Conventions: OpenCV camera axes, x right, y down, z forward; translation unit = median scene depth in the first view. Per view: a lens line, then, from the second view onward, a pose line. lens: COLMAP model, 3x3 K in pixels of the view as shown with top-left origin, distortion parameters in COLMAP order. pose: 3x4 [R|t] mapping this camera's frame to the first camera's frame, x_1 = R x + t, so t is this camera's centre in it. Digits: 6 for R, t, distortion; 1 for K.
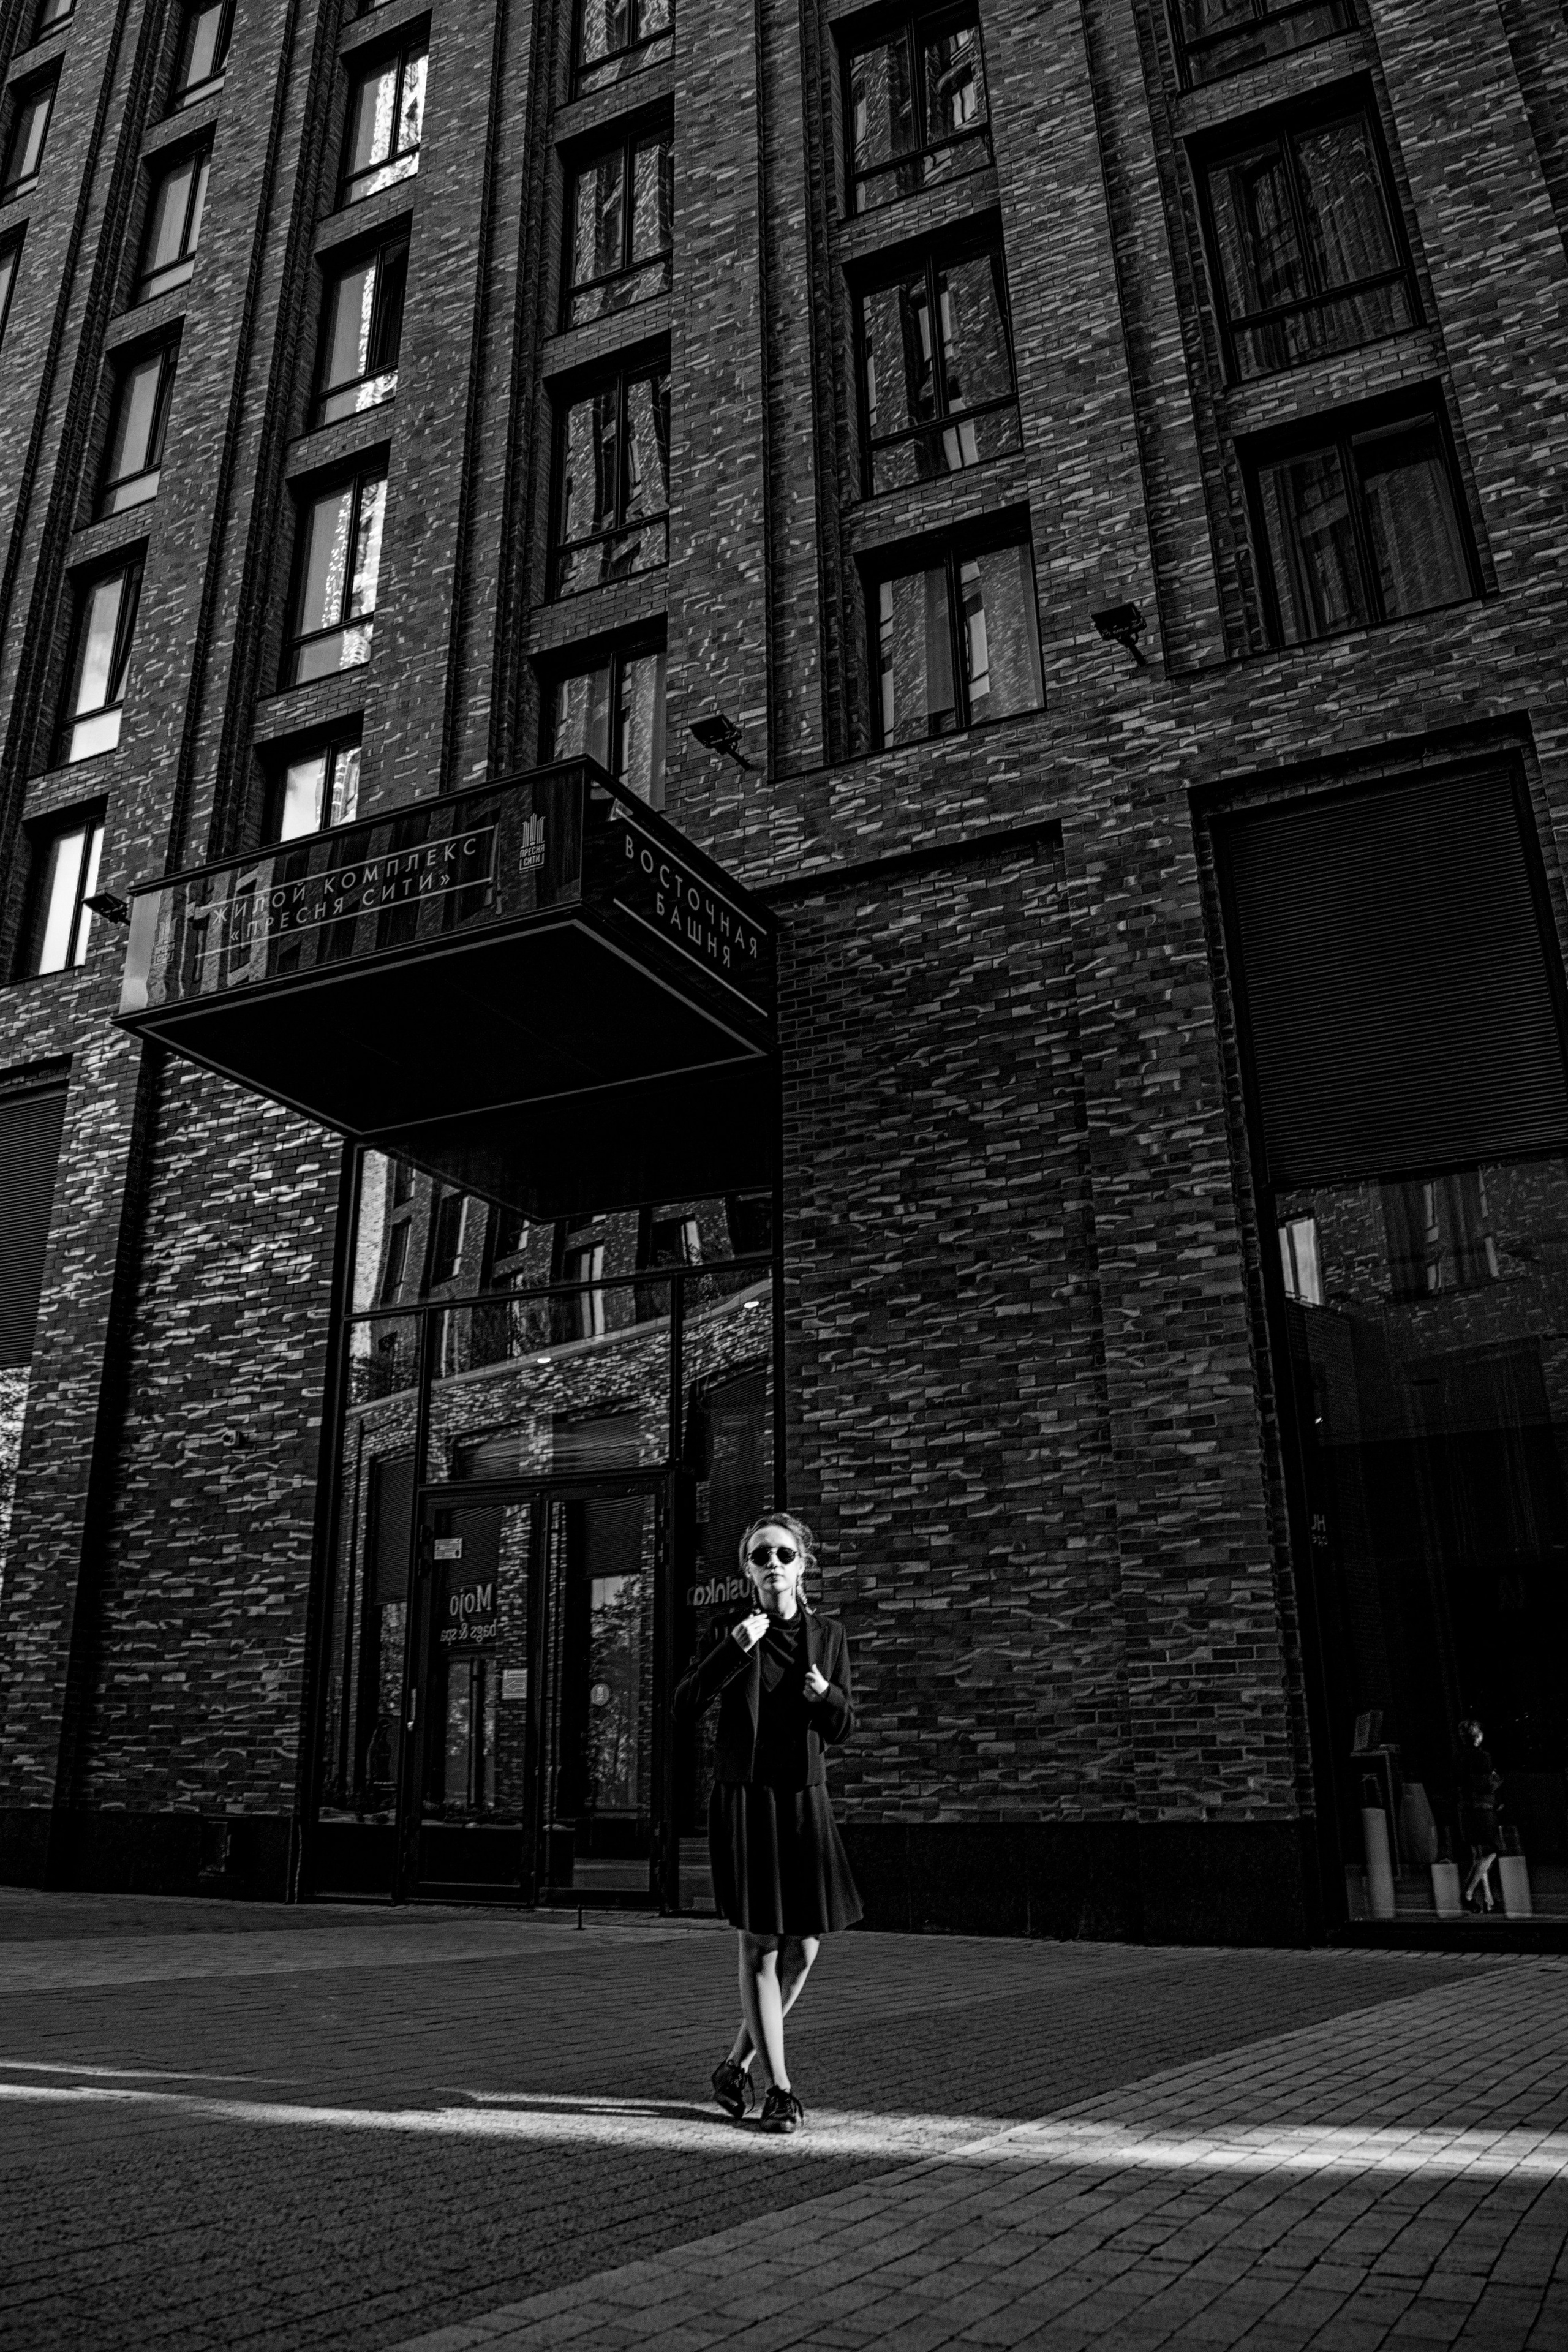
lens RADIAL K [[1976.3, 0, 686.2], [0, 1976.3, 995.8], [0, 0, 1]] dist [-0.118794, 0.040648]
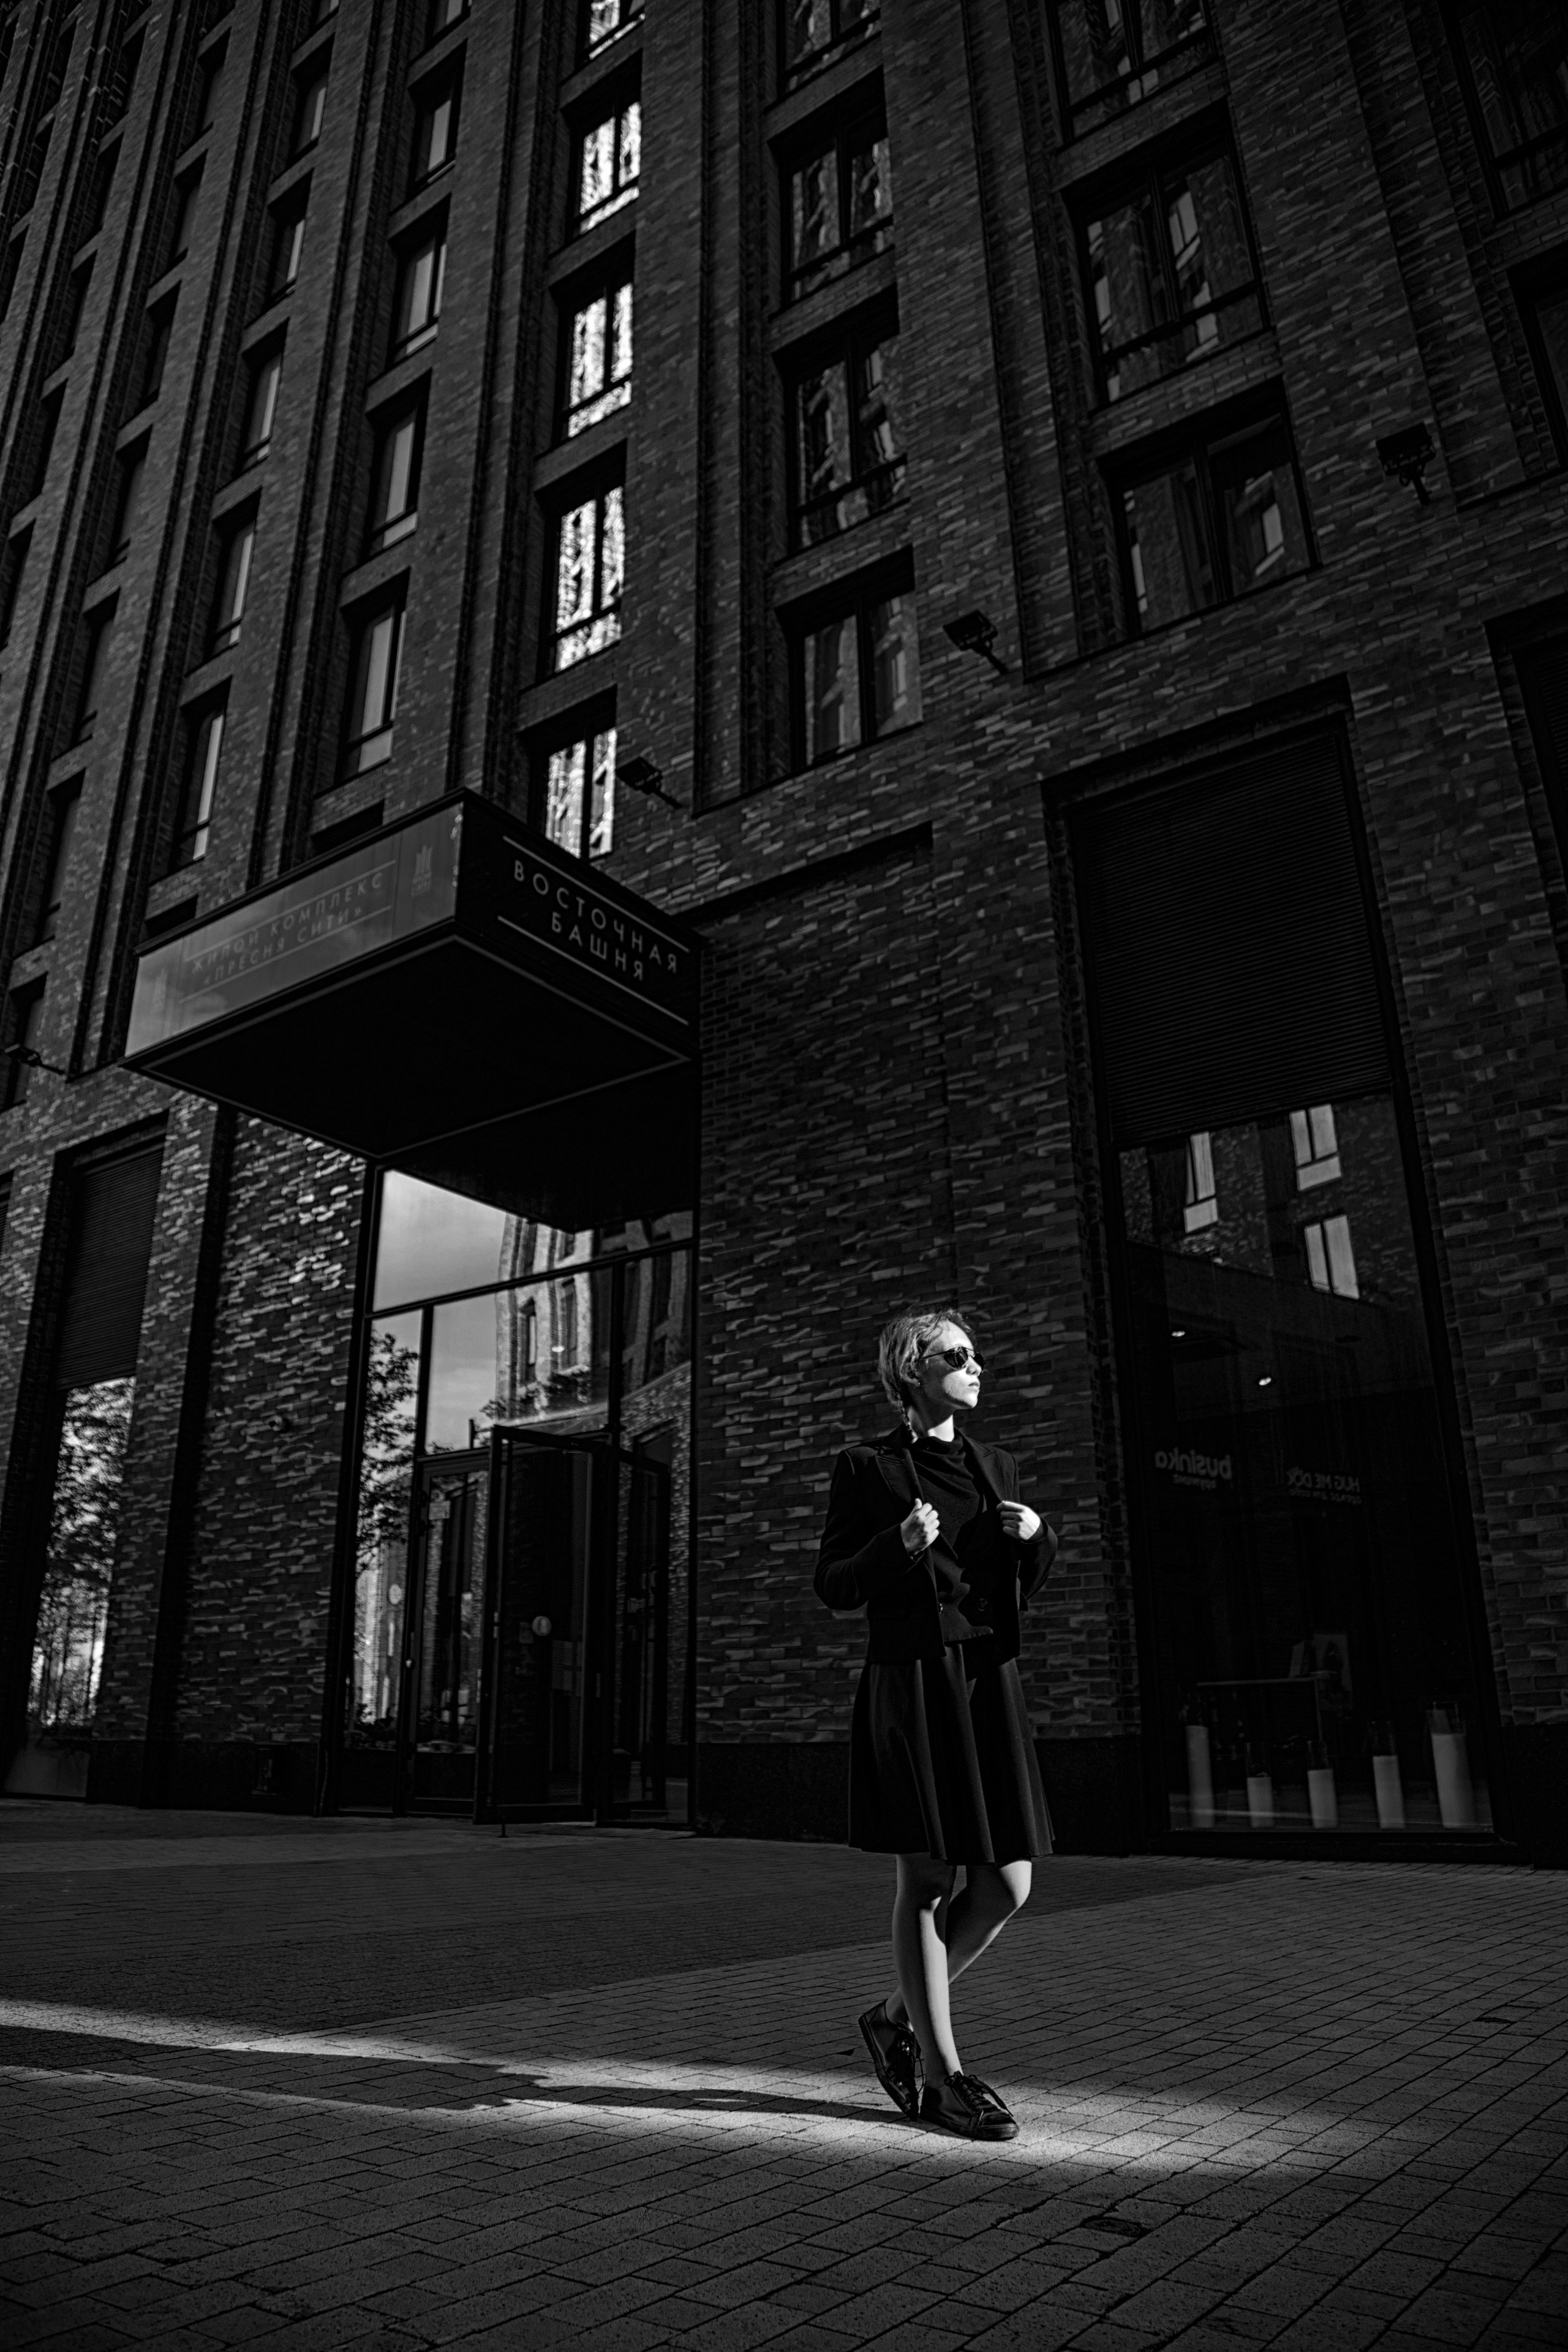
lens RADIAL K [[1614.8, 0, 784.7], [0, 1614.8, 1196.0], [0, 0, 1]] dist [-0.123001, 0.058842]
pose [[0.993563, -0.048275, -0.102478, 0.177723], [0.054603, 0.996712, 0.059865, 0.053290], [0.099251, -0.065075, 0.992932, 0.101156]]
